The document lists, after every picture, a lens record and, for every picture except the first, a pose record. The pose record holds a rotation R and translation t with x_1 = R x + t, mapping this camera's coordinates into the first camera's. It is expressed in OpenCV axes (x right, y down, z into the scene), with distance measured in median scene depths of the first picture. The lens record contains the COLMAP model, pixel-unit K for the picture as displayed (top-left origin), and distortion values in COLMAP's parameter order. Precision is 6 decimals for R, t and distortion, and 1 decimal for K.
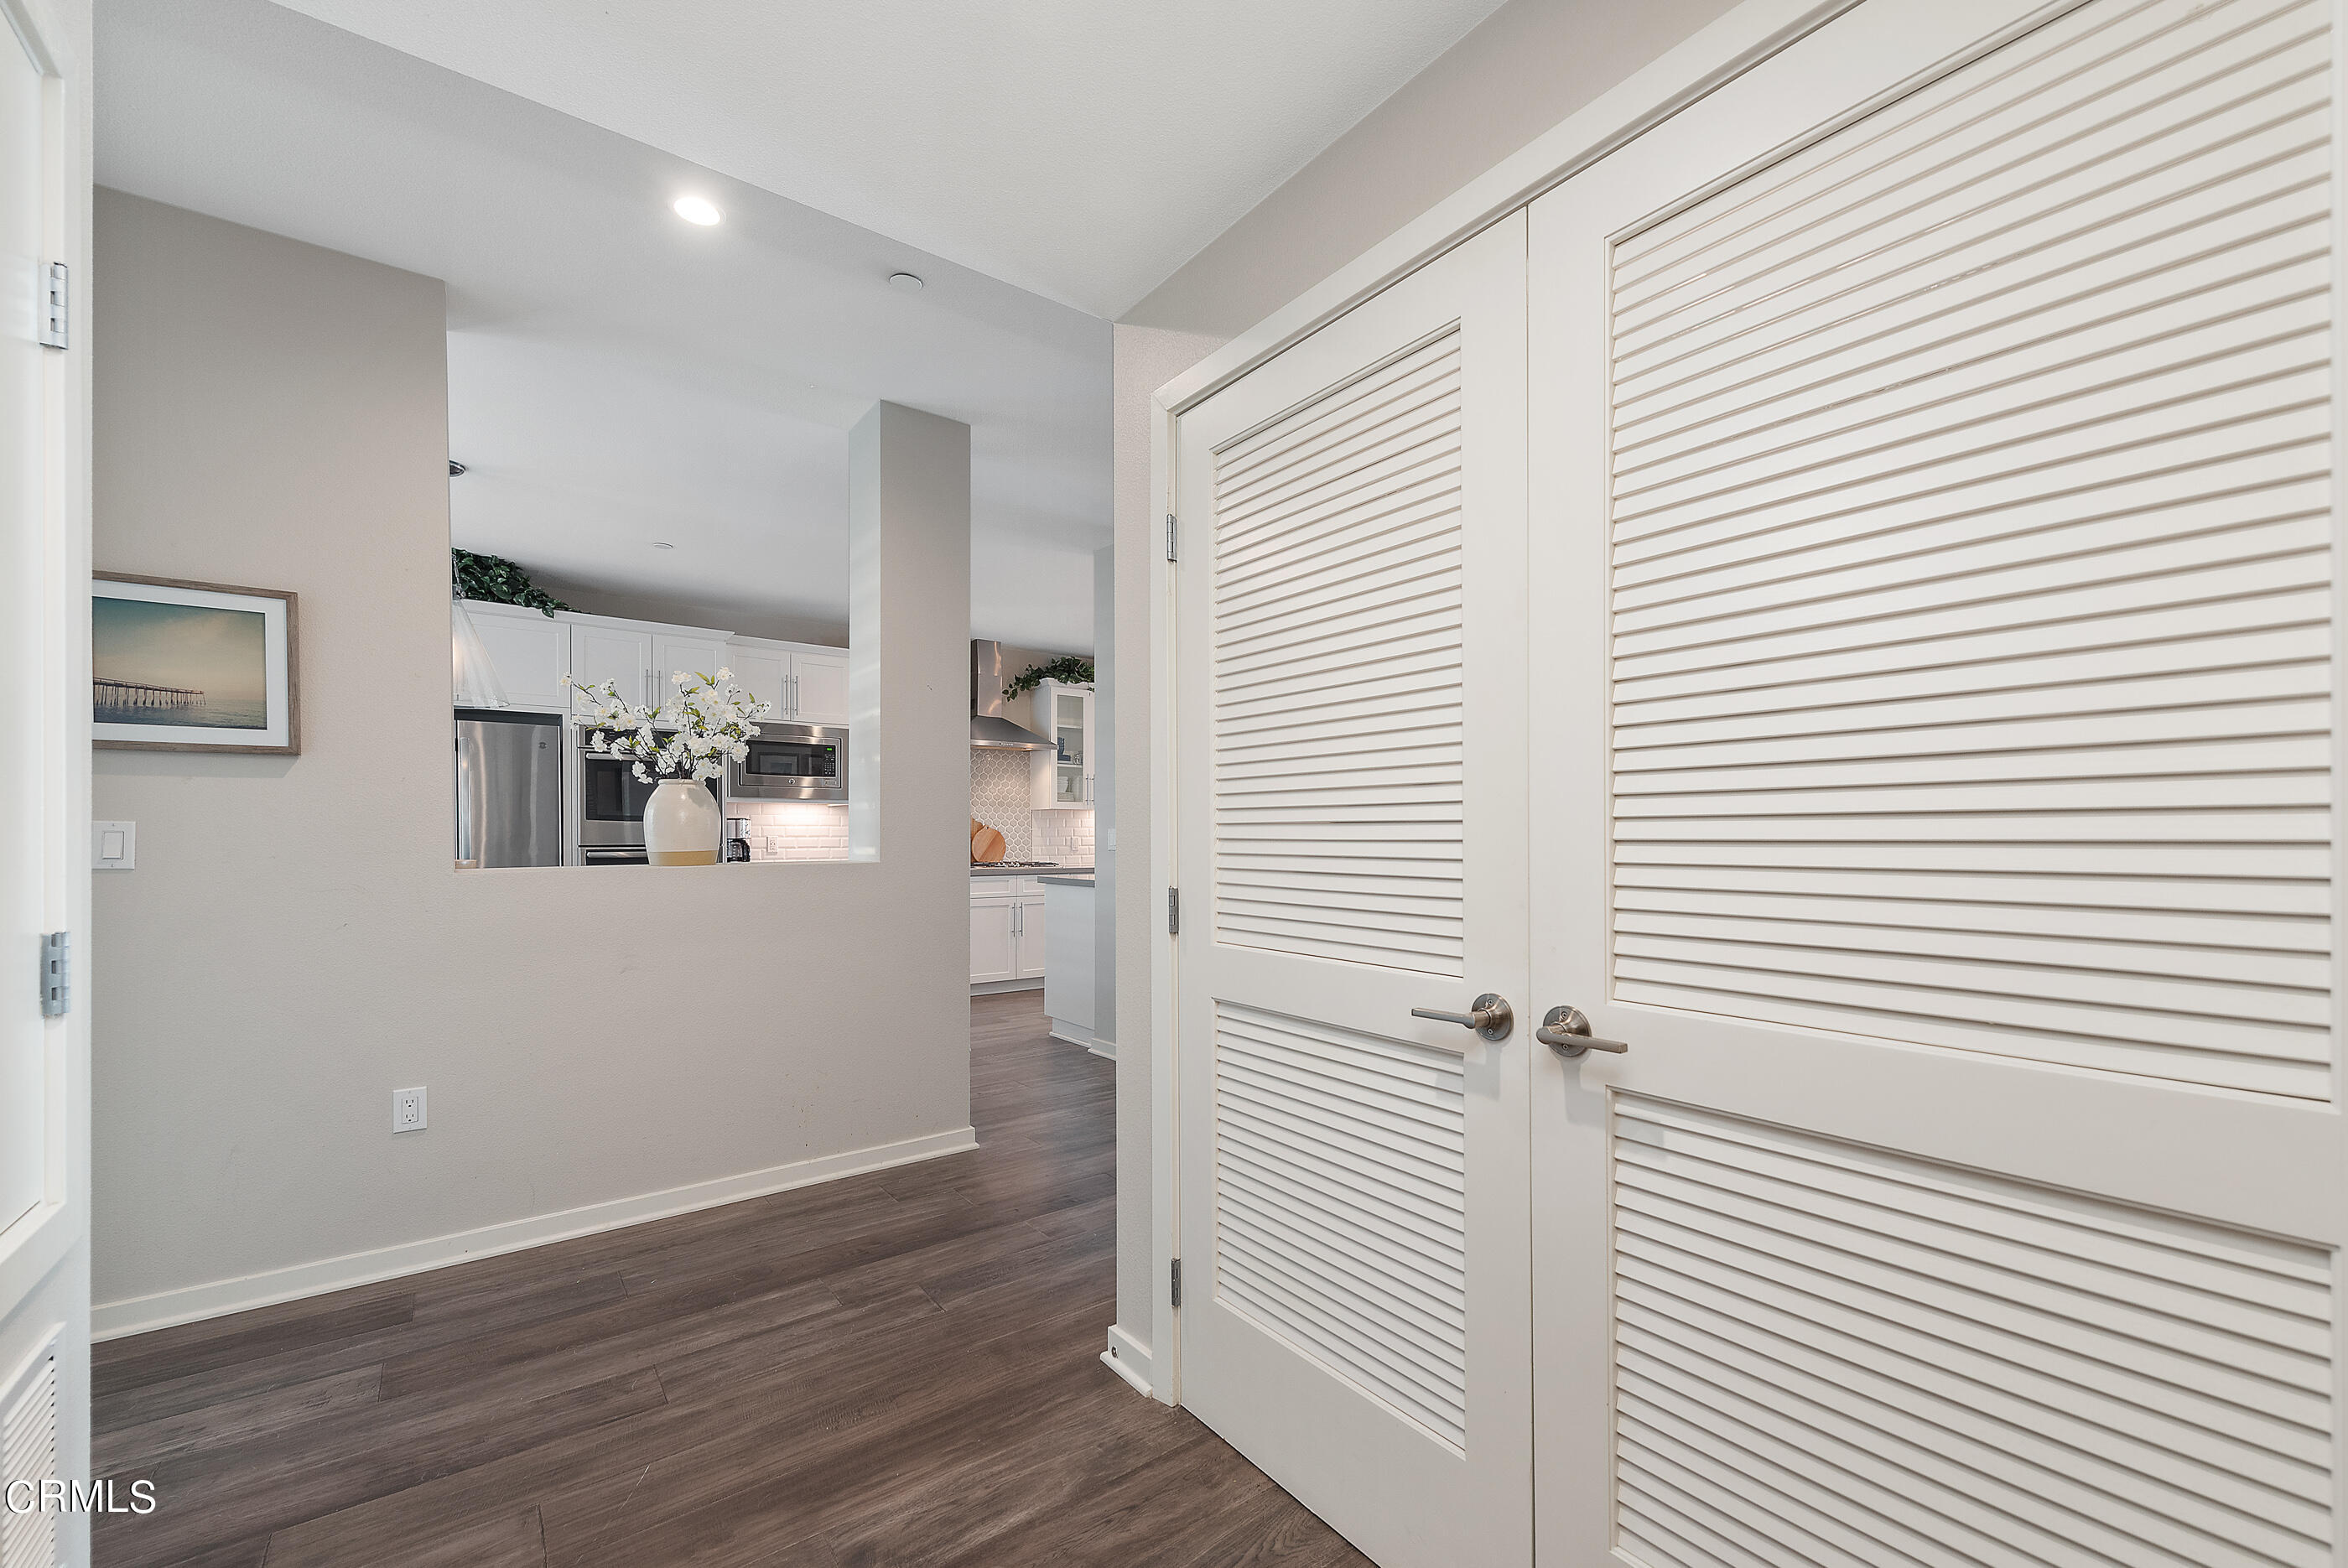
lens RADIAL K [[935.8, 0, 1177.0], [0, 935.8, 790.4], [0, 0, 1]] dist [0.001333, -0.000021]
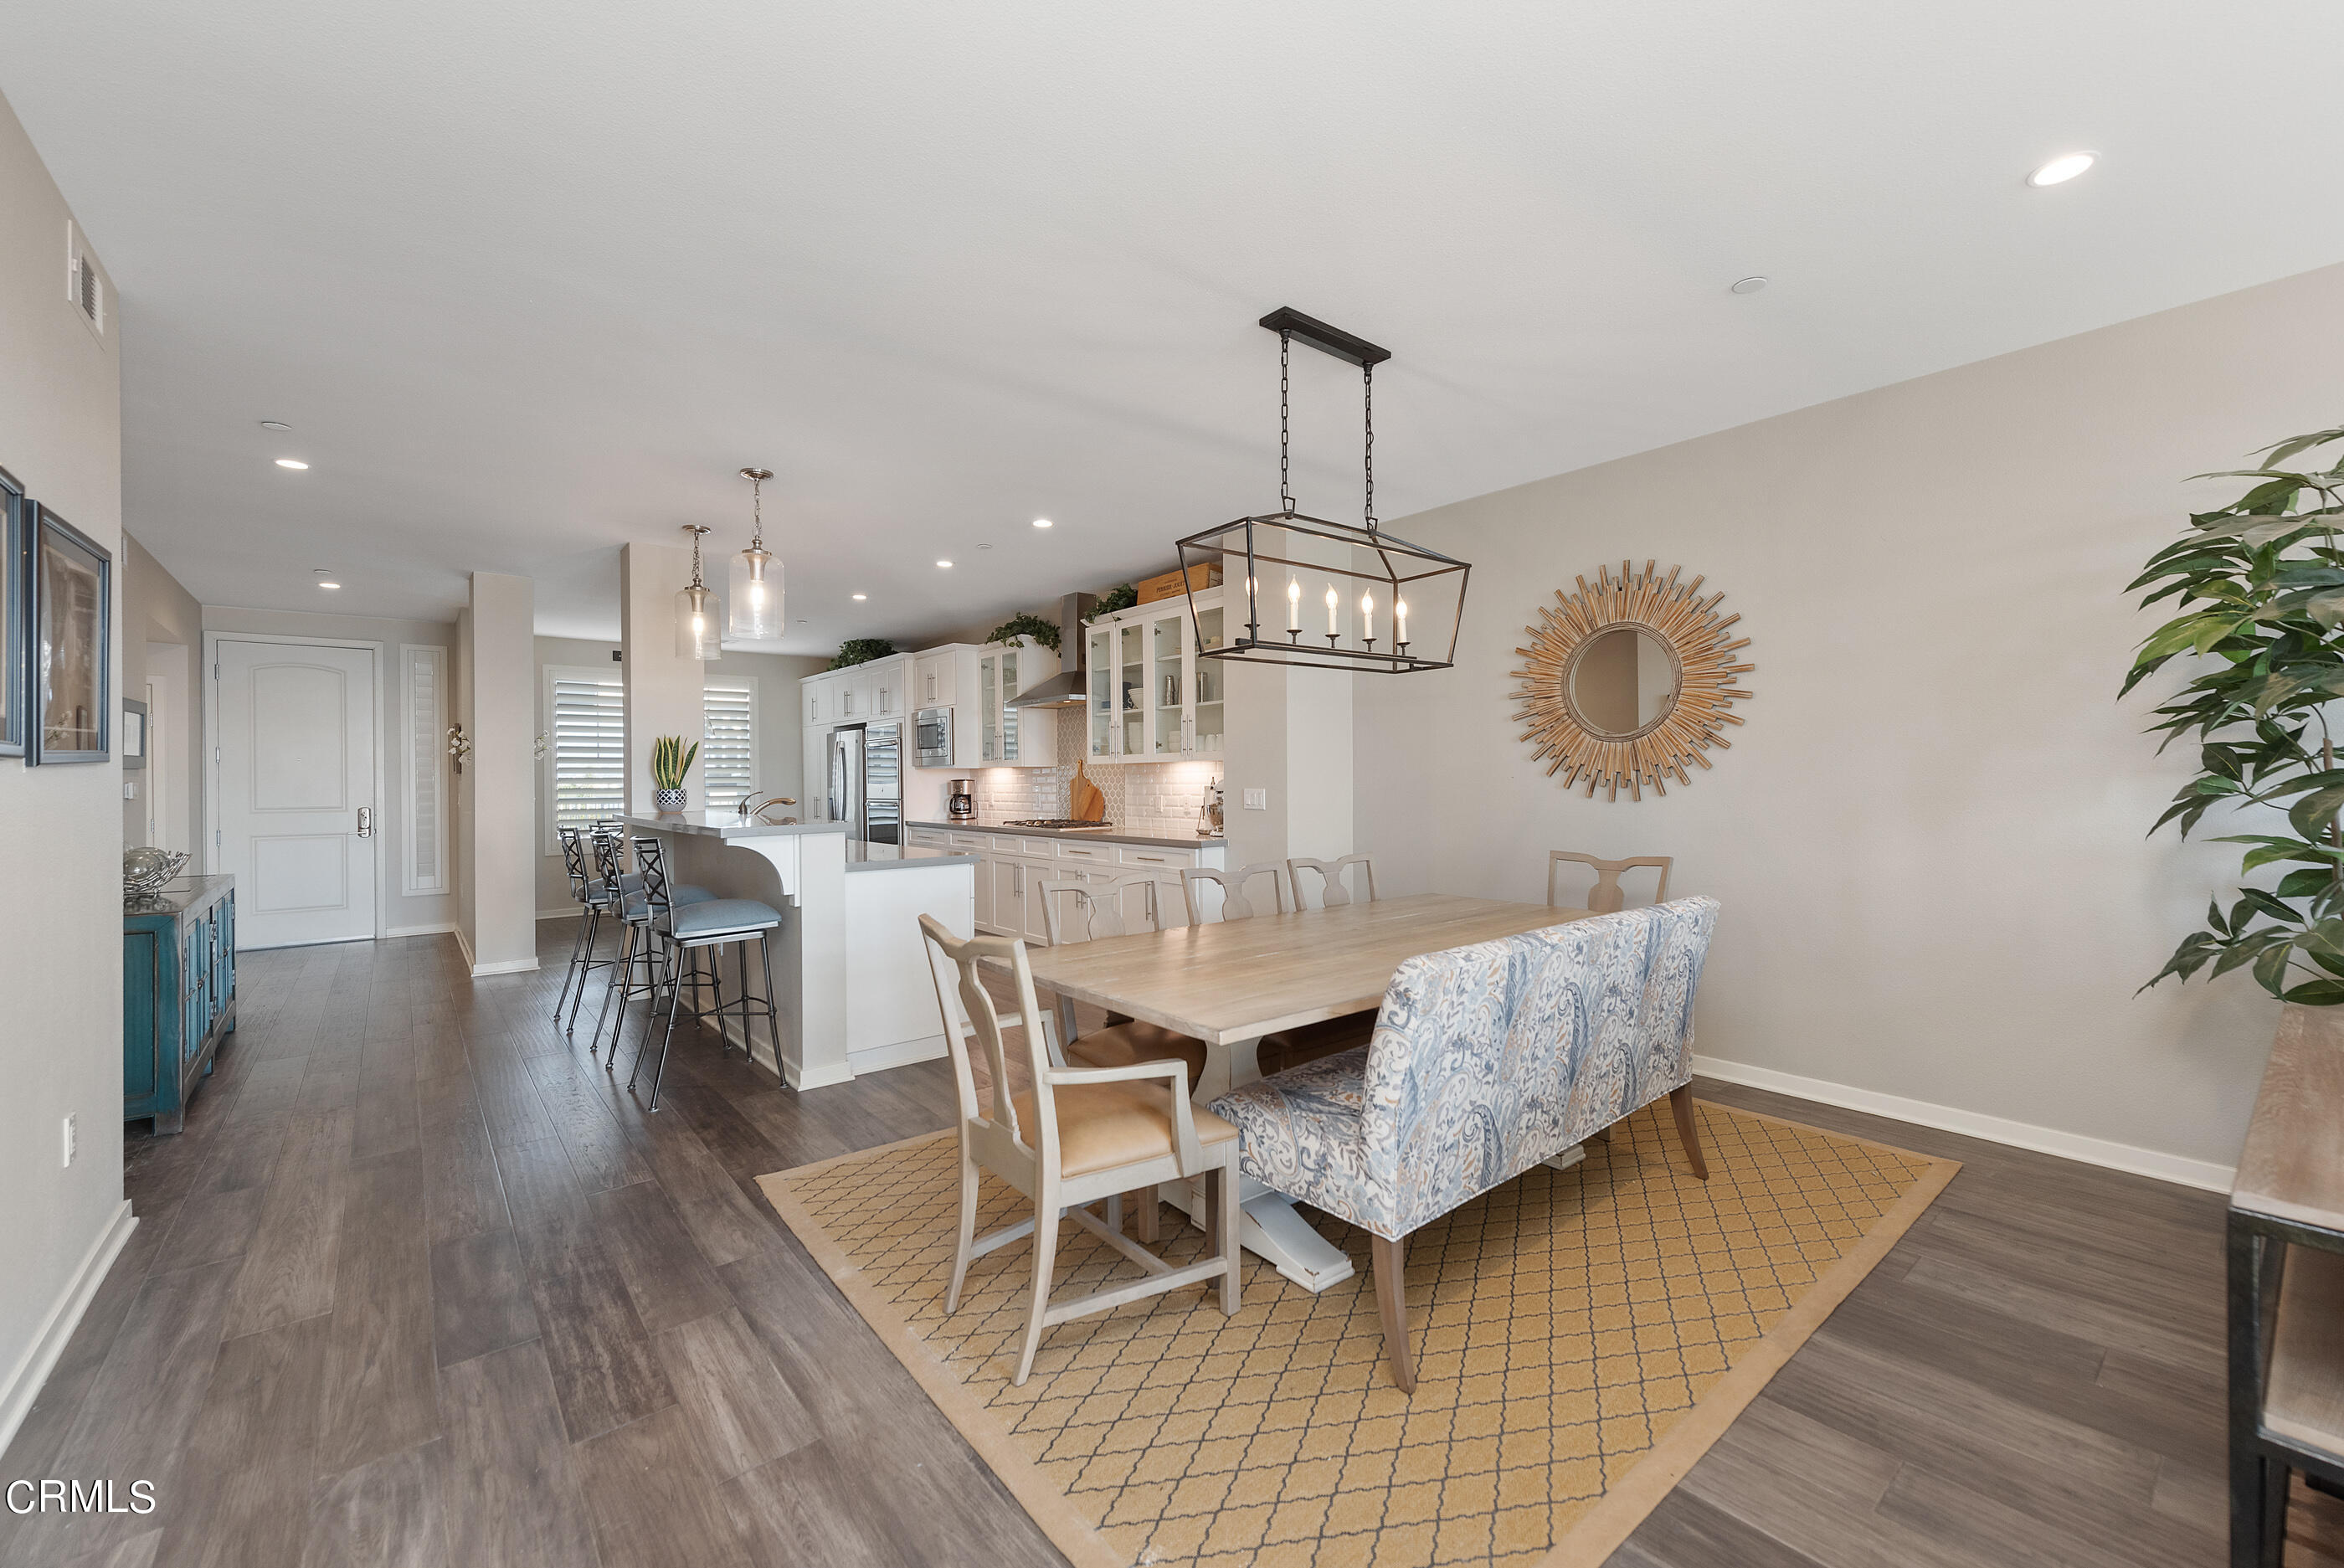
lens RADIAL K [[936.1, 0, 1189.0], [0, 936.1, 775.8], [0, 0, 1]] dist [0.002207, 0.000084]
pose [[0.051363, 0.008361, -0.998645, 0.783105], [0.070259, 0.997457, 0.011964, 0.026911], [0.996206, -0.070779, 0.050645, 1.063132]]
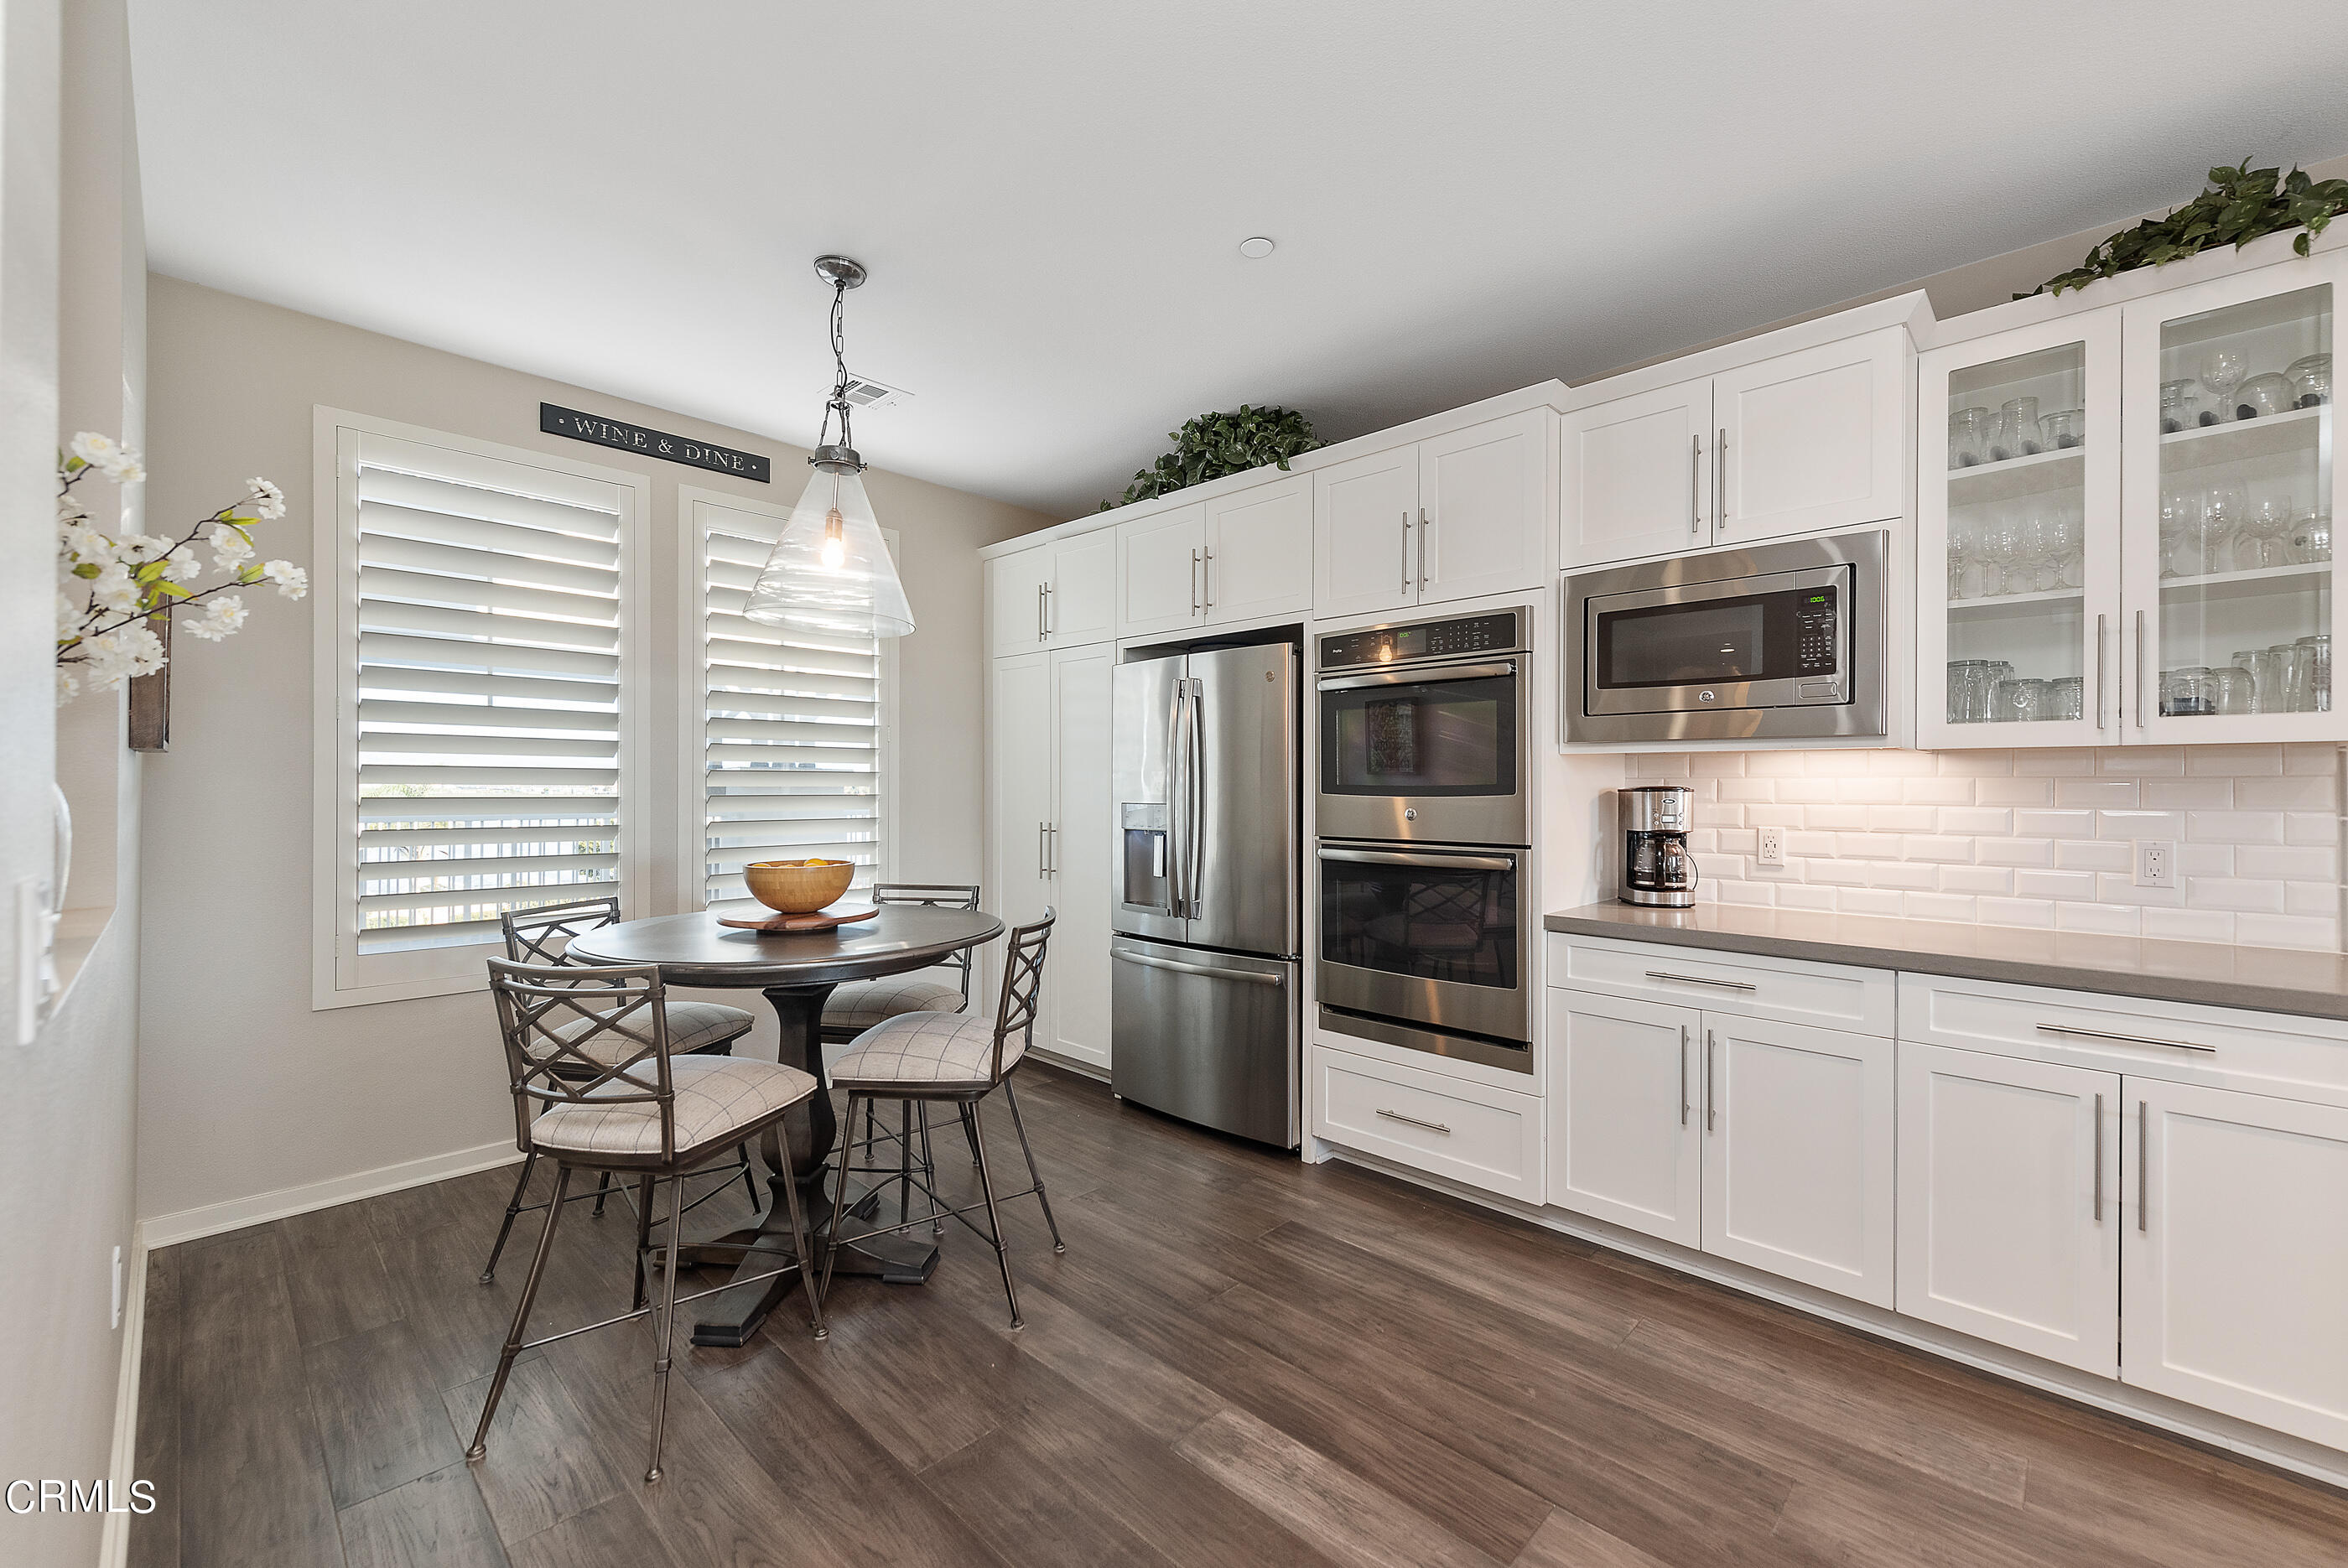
lens RADIAL K [[947.6, 0, 1183.5], [0, 947.6, 786.6], [0, 0, 1]] dist [0.001137, -0.000040]
pose [[0.161594, 0.009584, -0.986811, -0.039014], [0.052600, 0.998448, 0.018311, 0.007308], [0.985455, -0.054865, 0.160839, 0.590722]]
